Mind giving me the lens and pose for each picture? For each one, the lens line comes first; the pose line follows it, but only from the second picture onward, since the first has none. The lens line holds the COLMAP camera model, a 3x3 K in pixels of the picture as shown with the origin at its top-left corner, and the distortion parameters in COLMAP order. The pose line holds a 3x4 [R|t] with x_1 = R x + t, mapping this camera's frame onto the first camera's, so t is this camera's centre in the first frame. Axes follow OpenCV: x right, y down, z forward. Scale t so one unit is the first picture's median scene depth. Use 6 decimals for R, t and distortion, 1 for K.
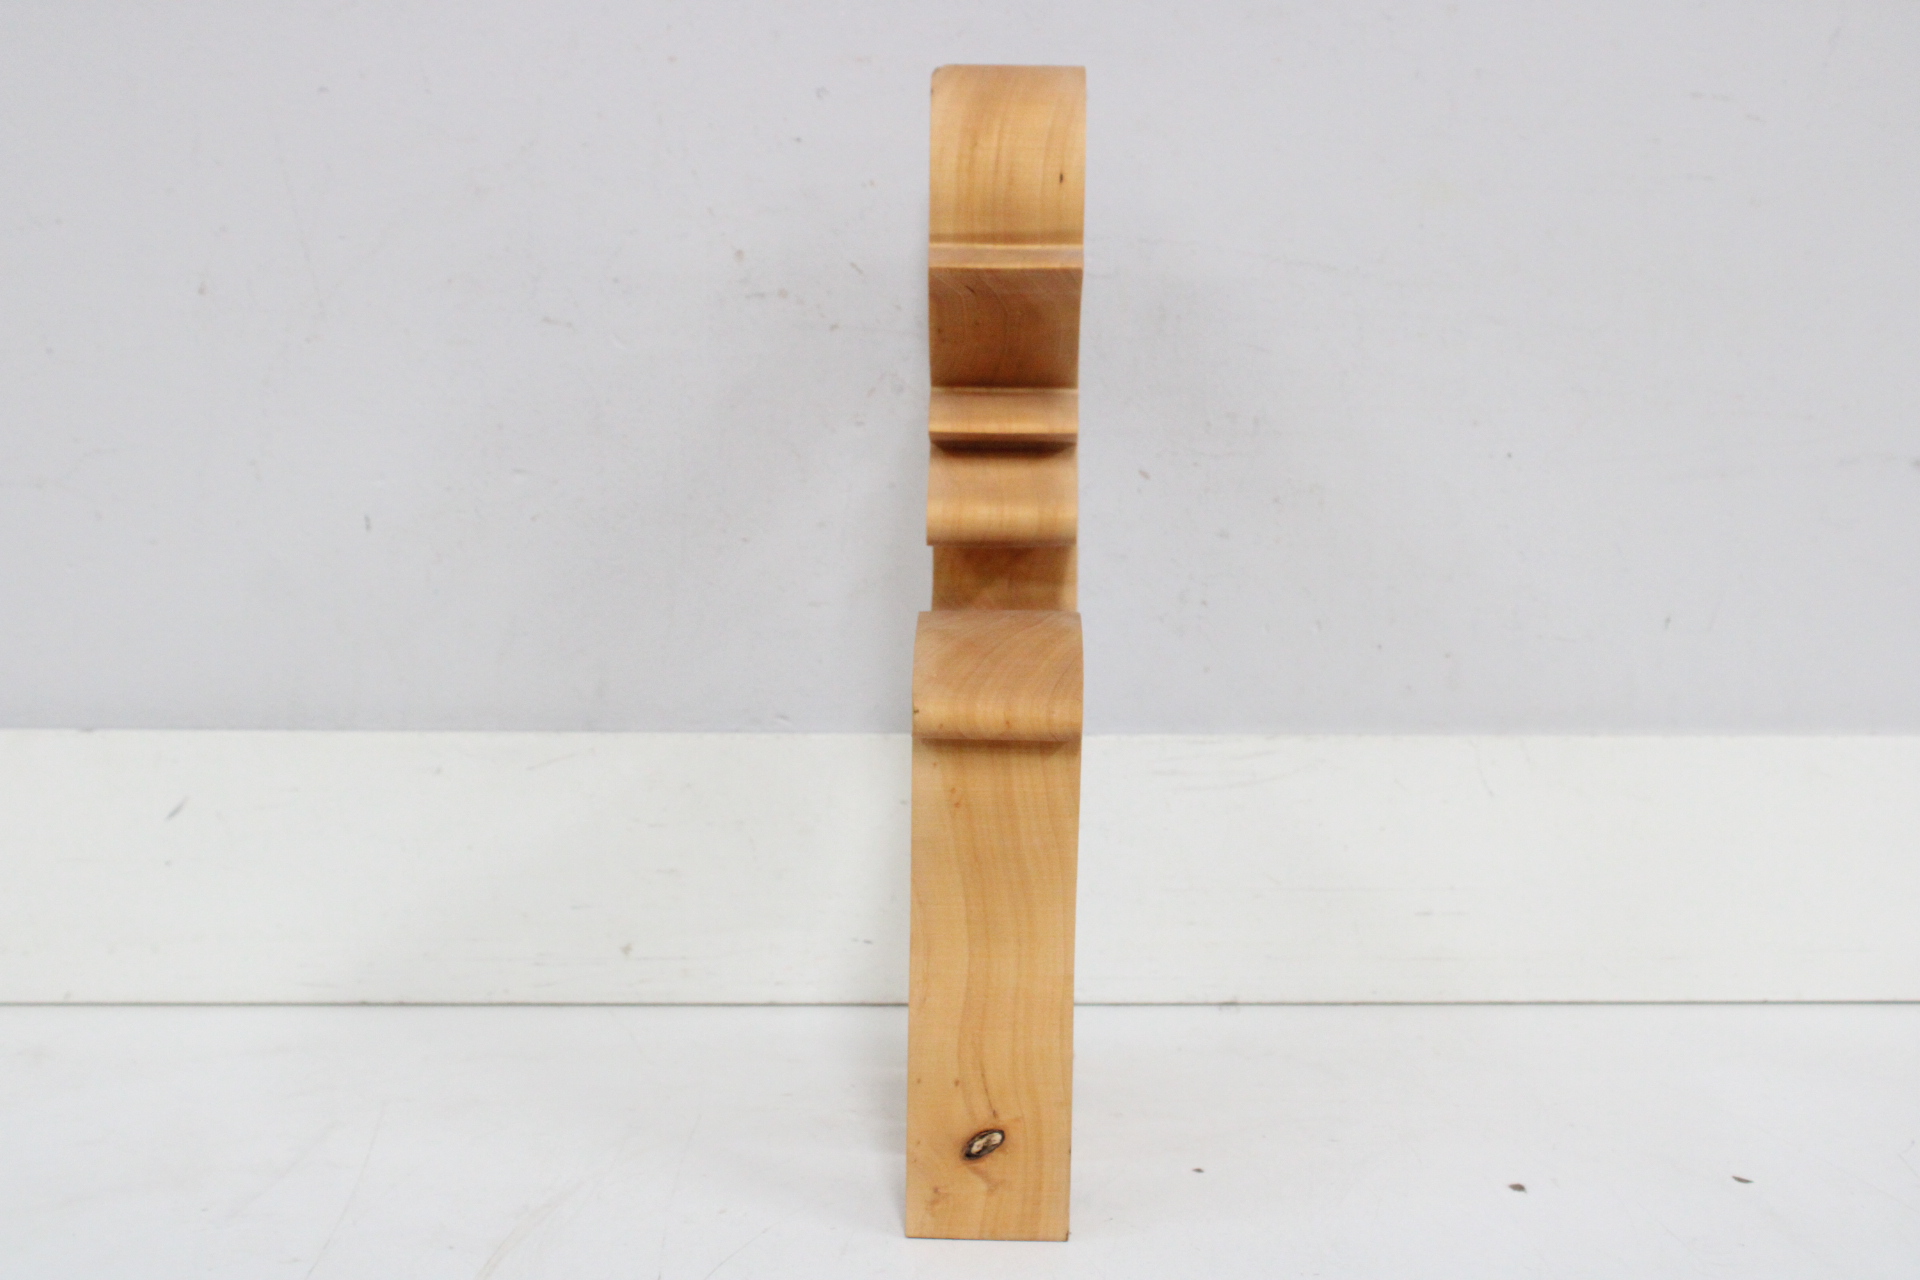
lens RADIAL K [[2846.1, 0, 921.9], [0, 2846.1, 615.7], [0, 0, 1]] dist [-0.022282, 0.000000]
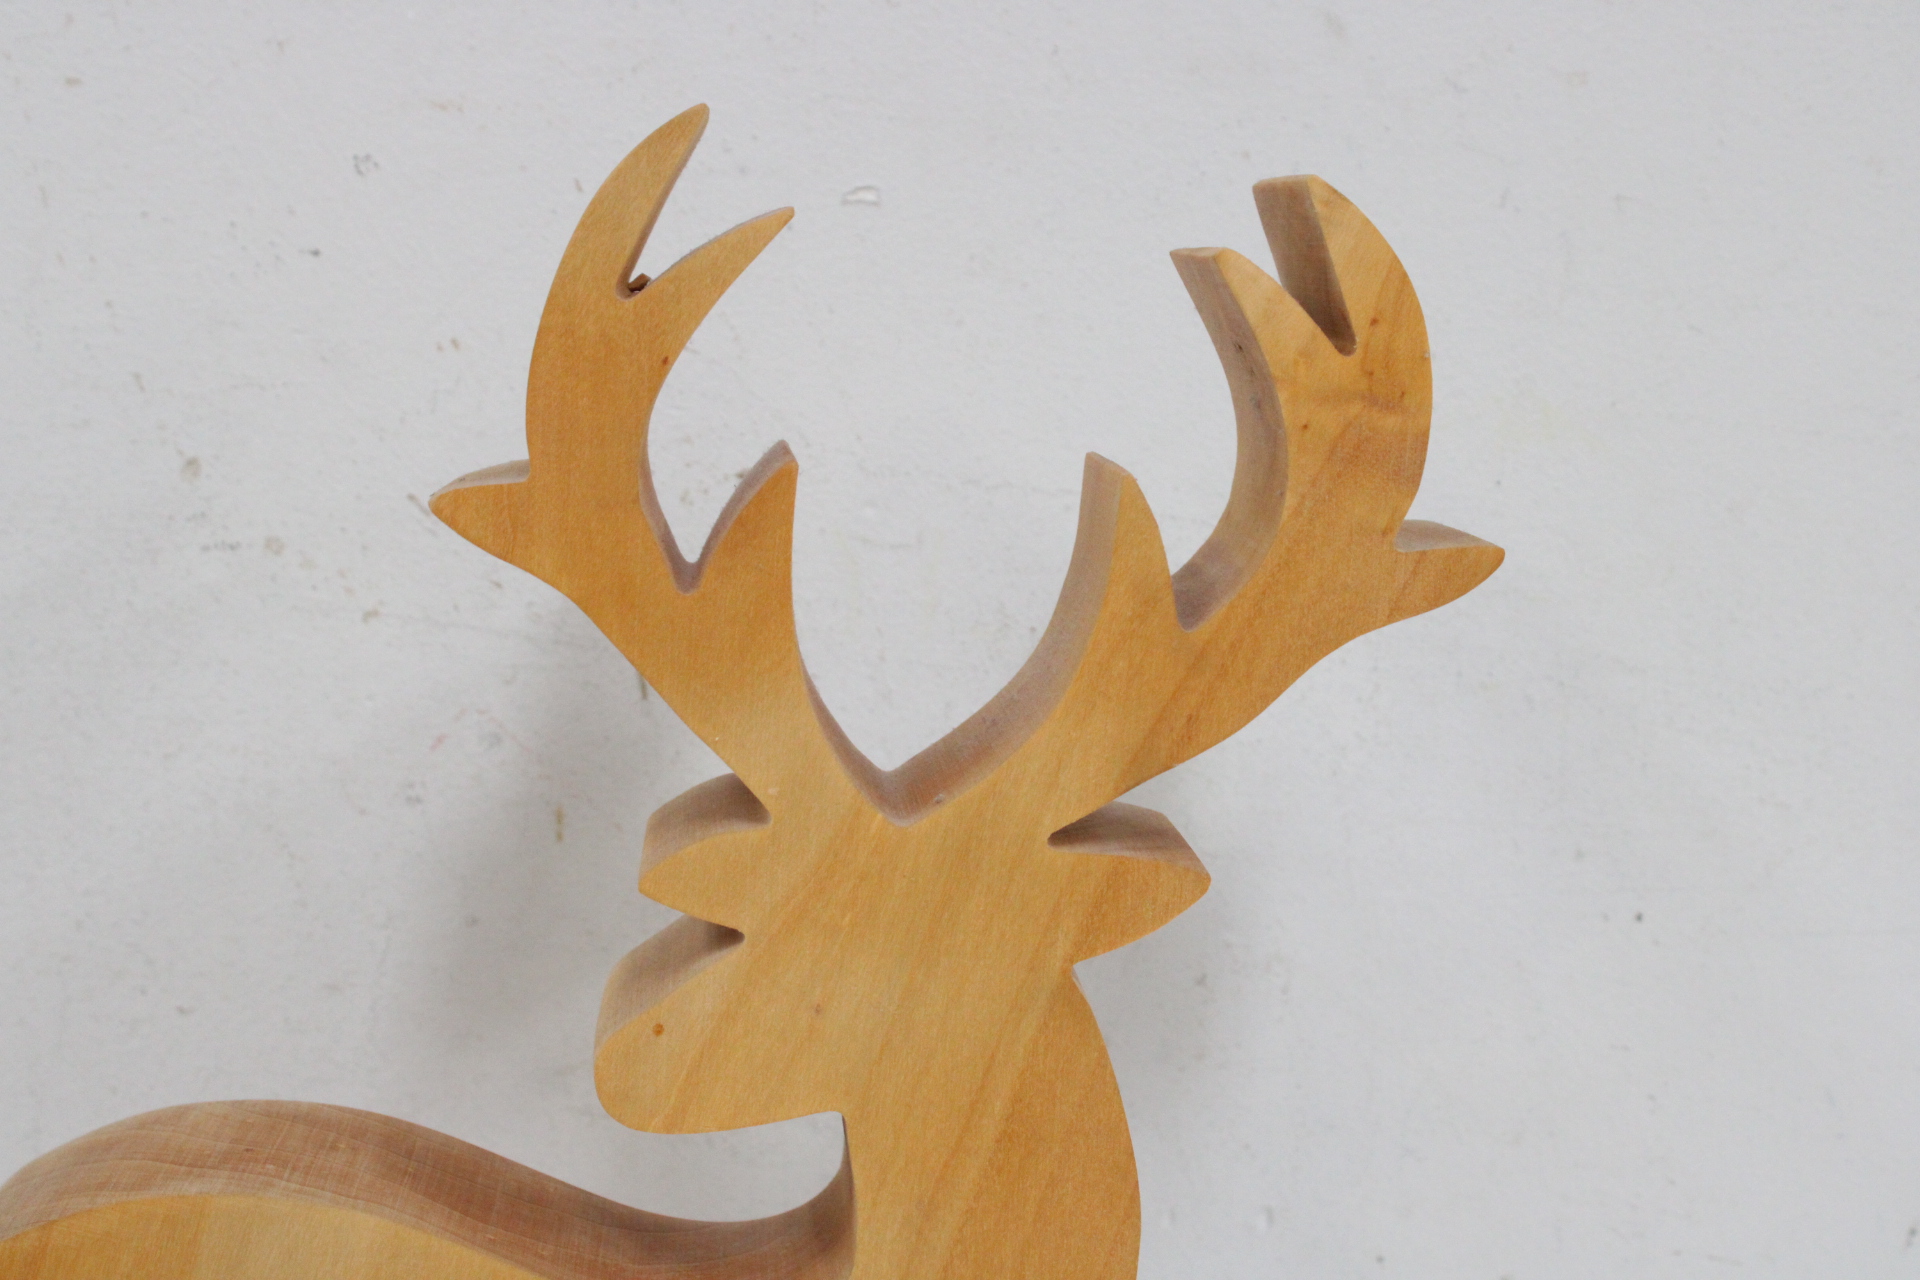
lens RADIAL K [[2990.0, 0, 956.0], [0, 2990.0, 638.6], [0, 0, 1]] dist [-0.004495, 0.000000]
pose [[0.997201, 0.052181, 0.053542, 0.045959], [-0.048697, 0.996733, -0.064434, -0.066254], [-0.056729, 0.061646, 0.996485, 0.444664]]
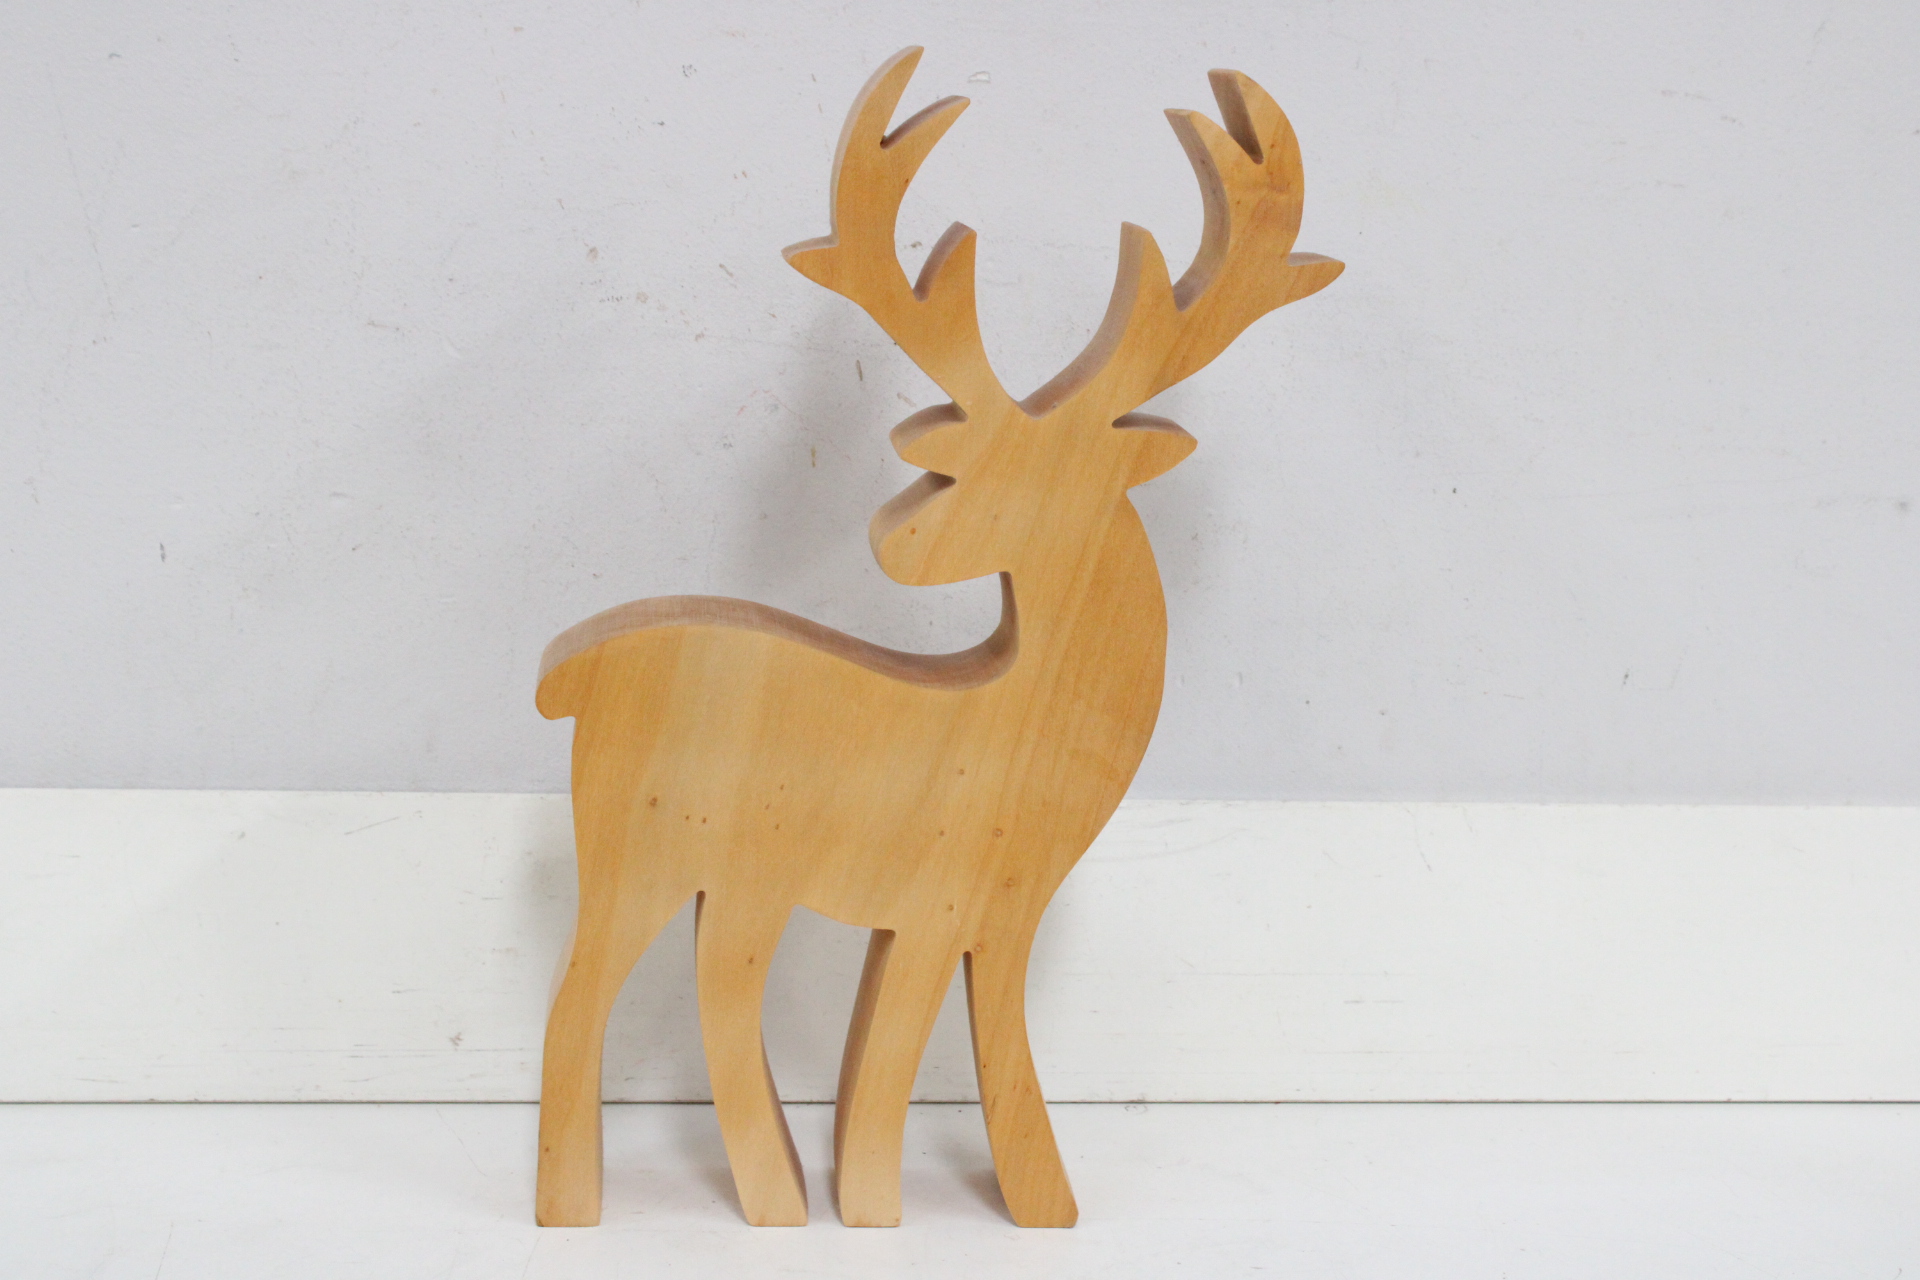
lens RADIAL K [[2990.0, 0, 941.5], [0, 2990.0, 628.1], [0, 0, 1]] dist [-0.004495, 0.000000]
pose [[0.998438, 0.009987, 0.054976, -0.006002], [-0.009922, 0.999950, -0.001452, -0.010163], [-0.054988, 0.000904, 0.998487, 0.068417]]
